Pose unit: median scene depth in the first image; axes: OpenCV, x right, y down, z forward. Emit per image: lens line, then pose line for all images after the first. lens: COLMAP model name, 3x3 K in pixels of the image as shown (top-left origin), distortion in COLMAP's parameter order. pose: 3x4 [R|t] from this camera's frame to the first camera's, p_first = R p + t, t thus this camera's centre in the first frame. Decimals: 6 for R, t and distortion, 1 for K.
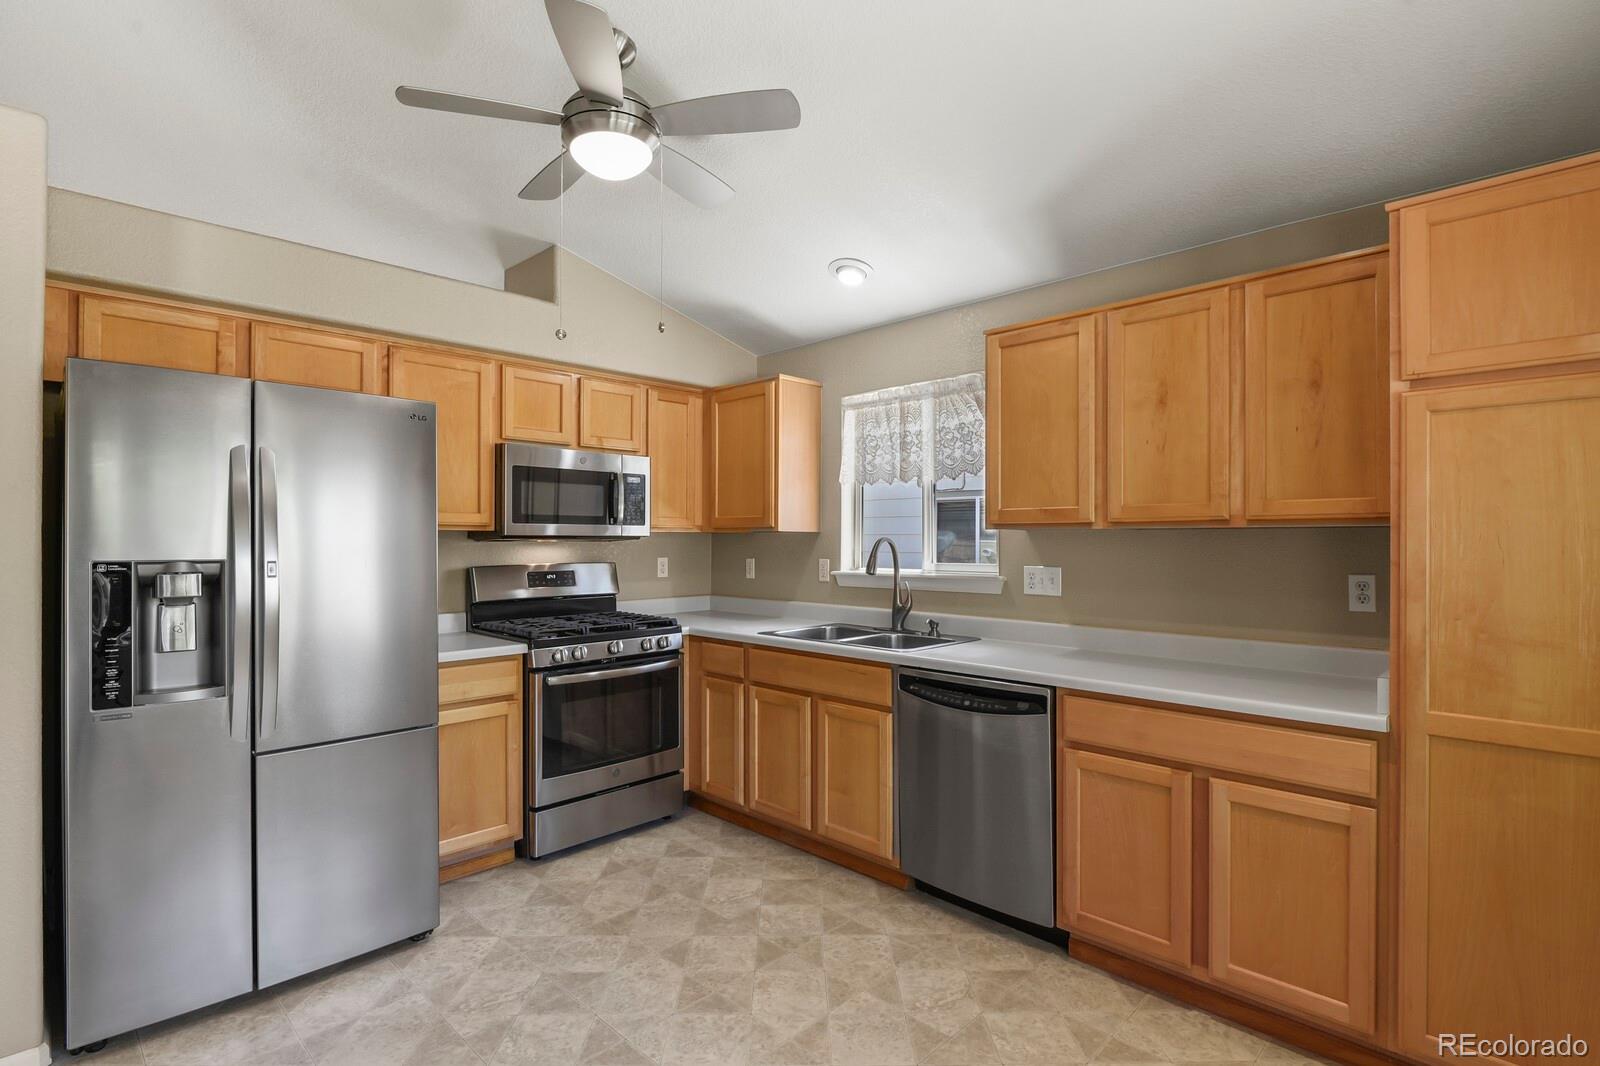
lens RADIAL K [[776.9, 0, 810.3], [0, 776.9, 535.7], [0, 0, 1]] dist [-0.003607, -0.005107]
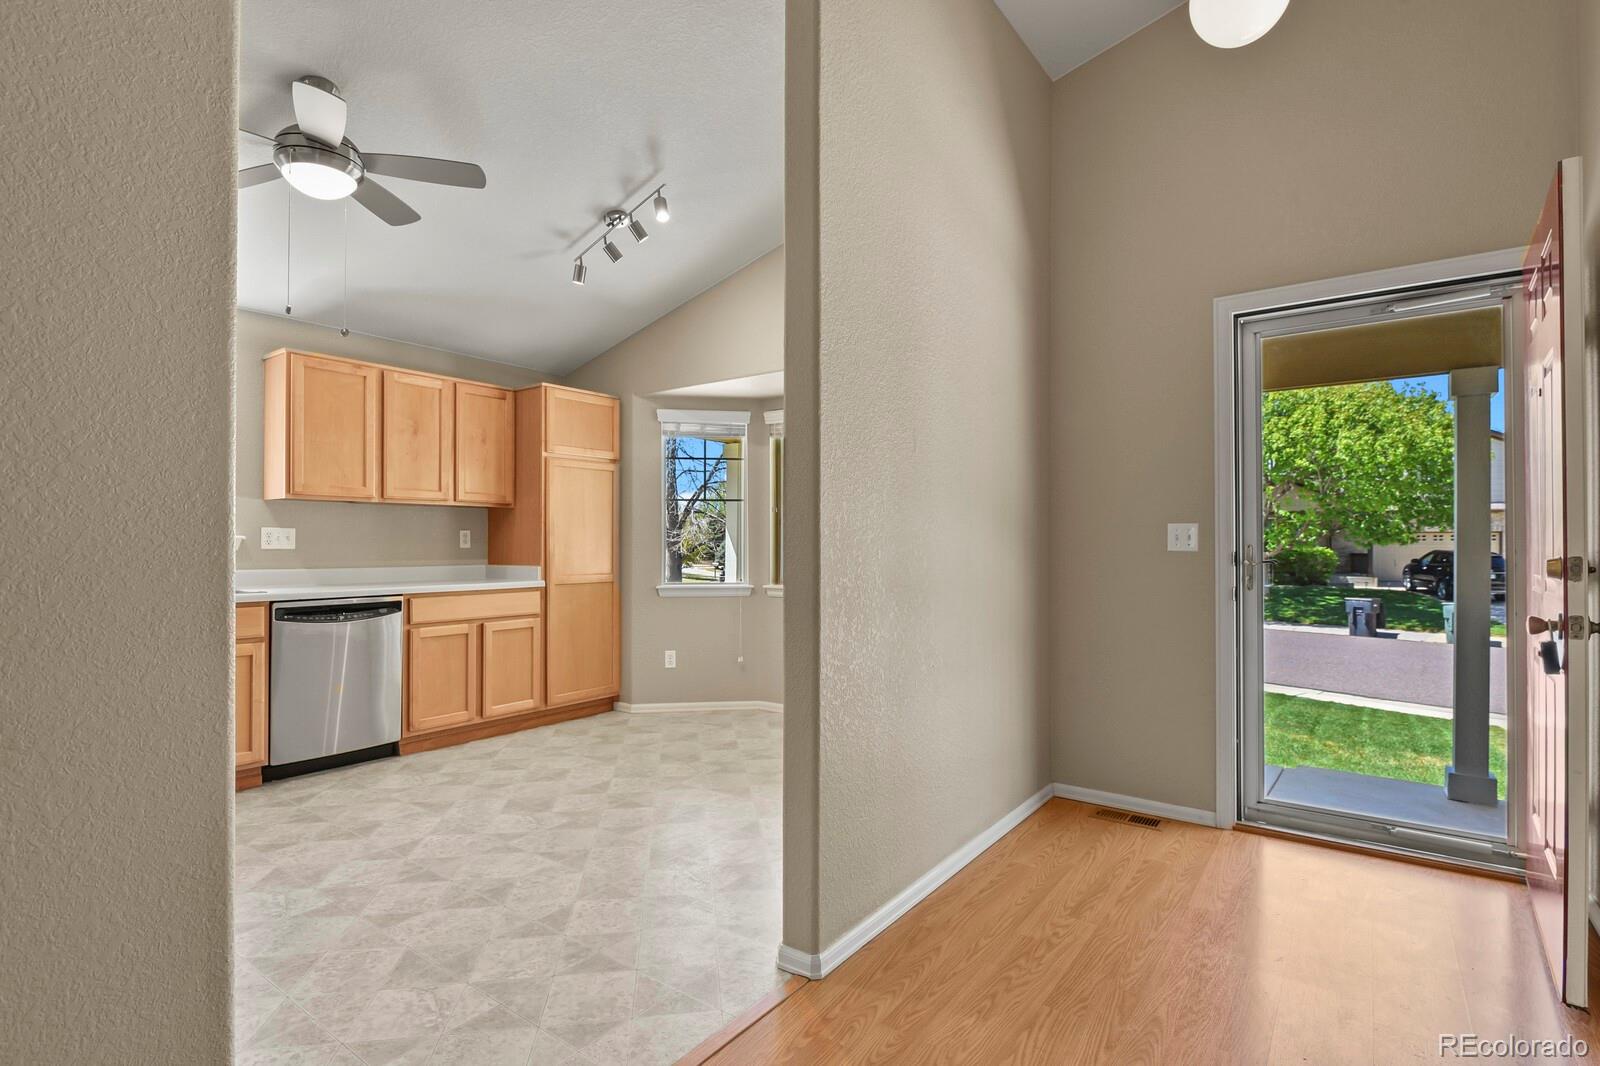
lens RADIAL K [[776.9, 0, 806.2], [0, 776.9, 539.8], [0, 0, 1]] dist [-0.003607, -0.005107]
pose [[-0.142995, -0.000537, 0.989723, -1.193079], [-0.010604, 0.999943, -0.000990, 0.054594], [-0.989667, -0.010636, -0.142993, 0.306873]]
